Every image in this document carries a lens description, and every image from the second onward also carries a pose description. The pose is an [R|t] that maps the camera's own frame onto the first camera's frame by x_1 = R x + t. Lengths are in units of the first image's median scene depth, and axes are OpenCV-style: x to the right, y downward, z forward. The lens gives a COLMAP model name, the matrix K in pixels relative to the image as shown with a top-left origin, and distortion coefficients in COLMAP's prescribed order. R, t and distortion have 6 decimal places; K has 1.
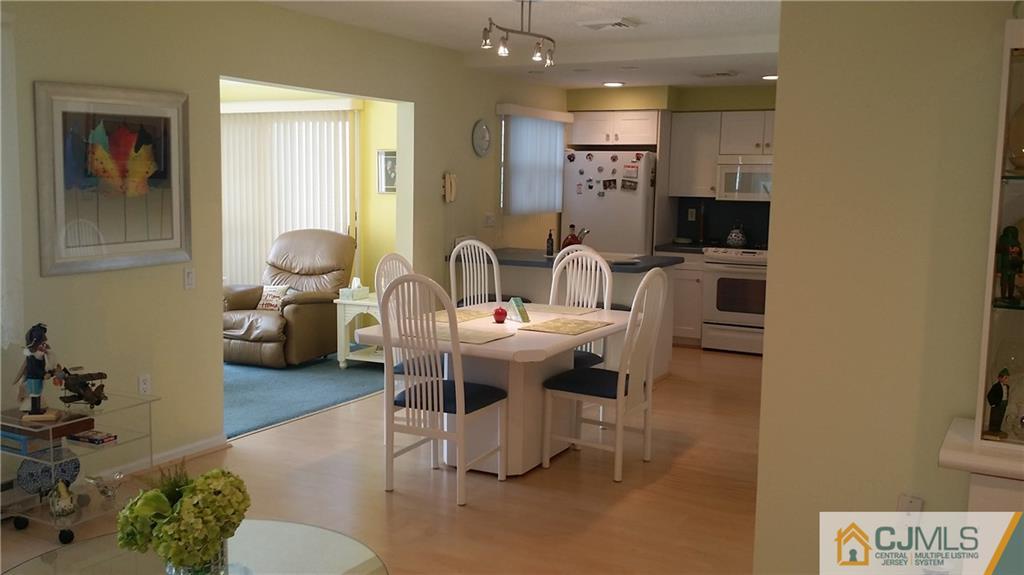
lens RADIAL K [[937.9, 0, 516.2], [0, 937.9, 283.1], [0, 0, 1]] dist [0.152969, -0.353884]
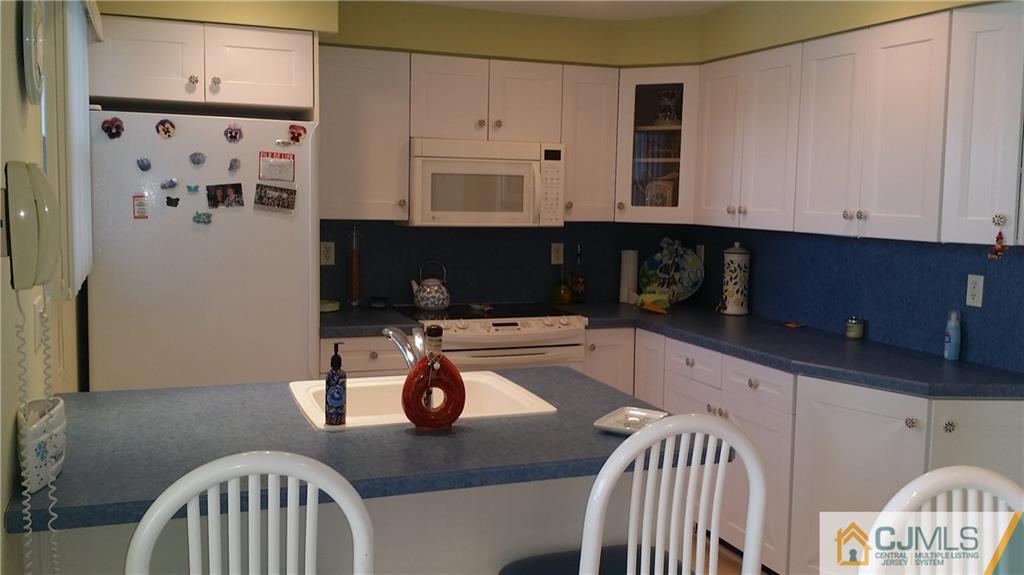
lens RADIAL K [[937.9, 0, 516.2], [0, 937.9, 283.1], [0, 0, 1]] dist [0.152969, -0.353884]
pose [[0.649497, -0.078530, 0.756298, -0.145560], [0.076782, 0.996342, 0.037516, -0.073757], [-0.756478, 0.033704, 0.653151, 0.642485]]
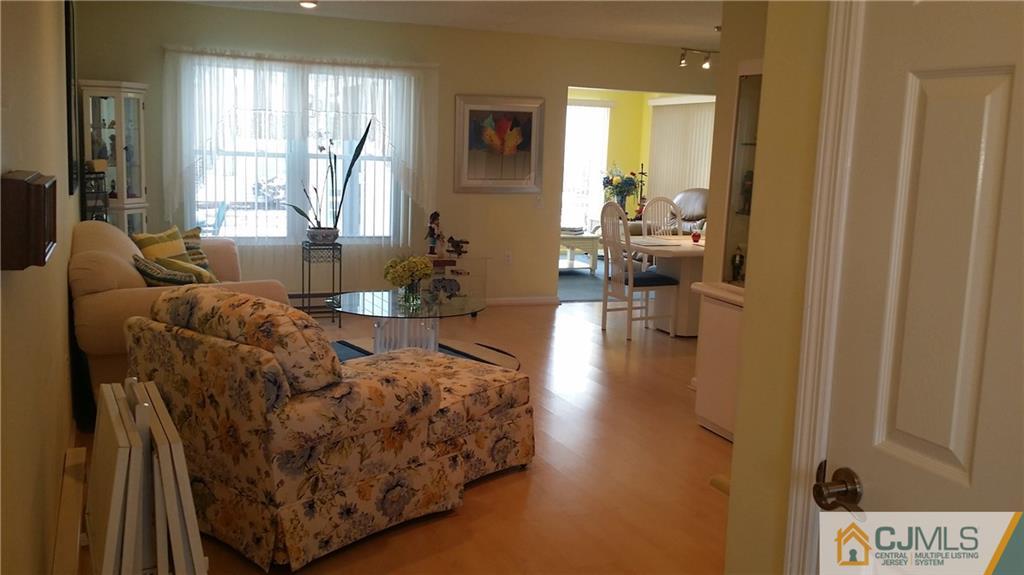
lens RADIAL K [[937.9, 0, 516.2], [0, 937.9, 283.1], [0, 0, 1]] dist [0.152969, -0.353884]
pose [[0.776138, 0.105663, -0.621648, 0.422431], [-0.094701, 0.994211, 0.050752, 0.034389], [0.623412, 0.019481, 0.781651, -0.229350]]
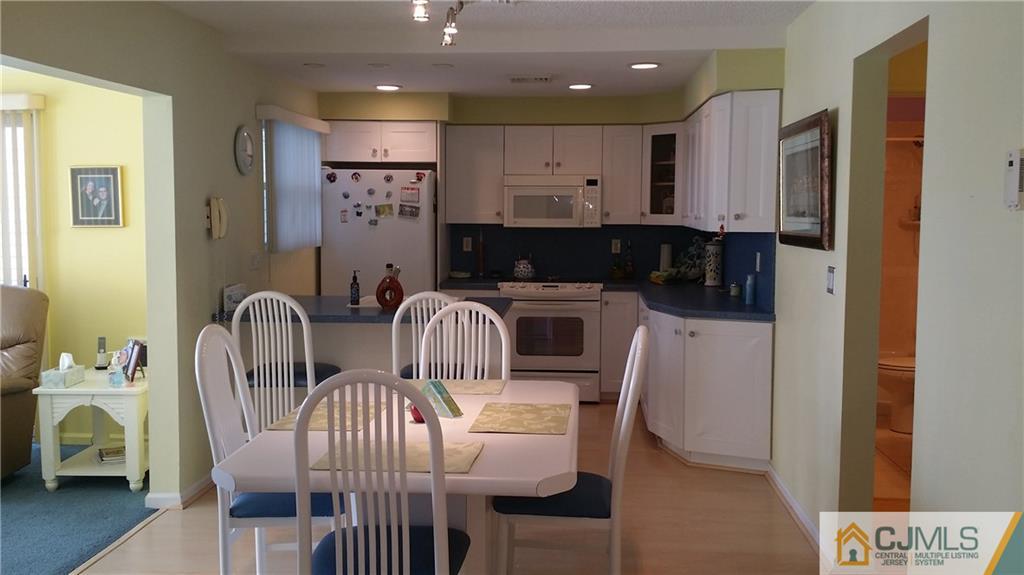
lens RADIAL K [[937.9, 0, 516.2], [0, 937.9, 283.1], [0, 0, 1]] dist [0.152969, -0.353884]
pose [[0.910573, -0.047570, 0.410601, -0.138383], [0.057623, 0.998265, -0.012135, -0.026188], [-0.409311, 0.034710, 0.911734, 0.217590]]
